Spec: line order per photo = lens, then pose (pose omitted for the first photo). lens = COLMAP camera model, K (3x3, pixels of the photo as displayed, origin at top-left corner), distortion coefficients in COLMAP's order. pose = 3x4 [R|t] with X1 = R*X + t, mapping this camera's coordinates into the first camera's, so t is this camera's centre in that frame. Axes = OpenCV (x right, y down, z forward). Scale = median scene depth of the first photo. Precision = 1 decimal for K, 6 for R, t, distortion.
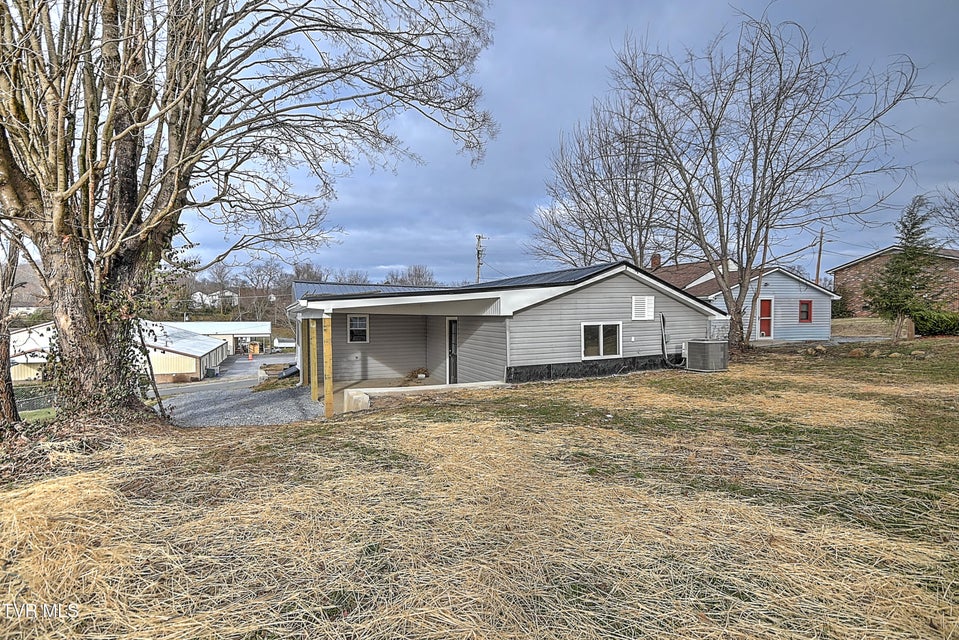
lens RADIAL K [[481.0, 0, 479.6], [0, 481.0, 325.8], [0, 0, 1]] dist [0.027641, -0.001036]
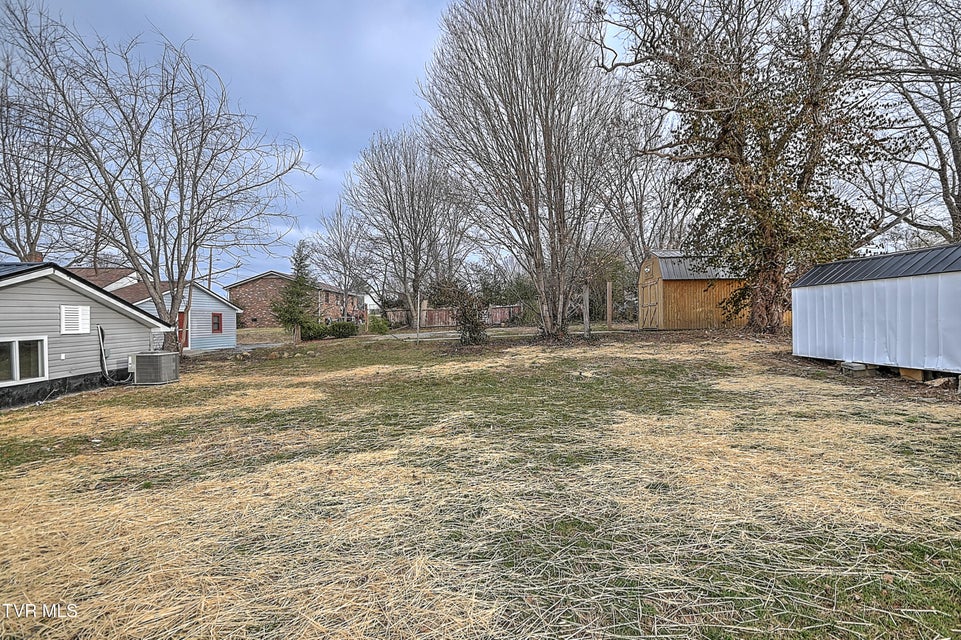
lens RADIAL K [[482.0, 0, 481.1], [0, 482.0, 320.1], [0, 0, 1]] dist [0.027641, -0.001036]
pose [[0.413024, 0.003392, 0.910714, -0.159777], [0.027862, 0.999478, -0.016359, -0.001493], [-0.910294, 0.032131, 0.412713, -0.021942]]
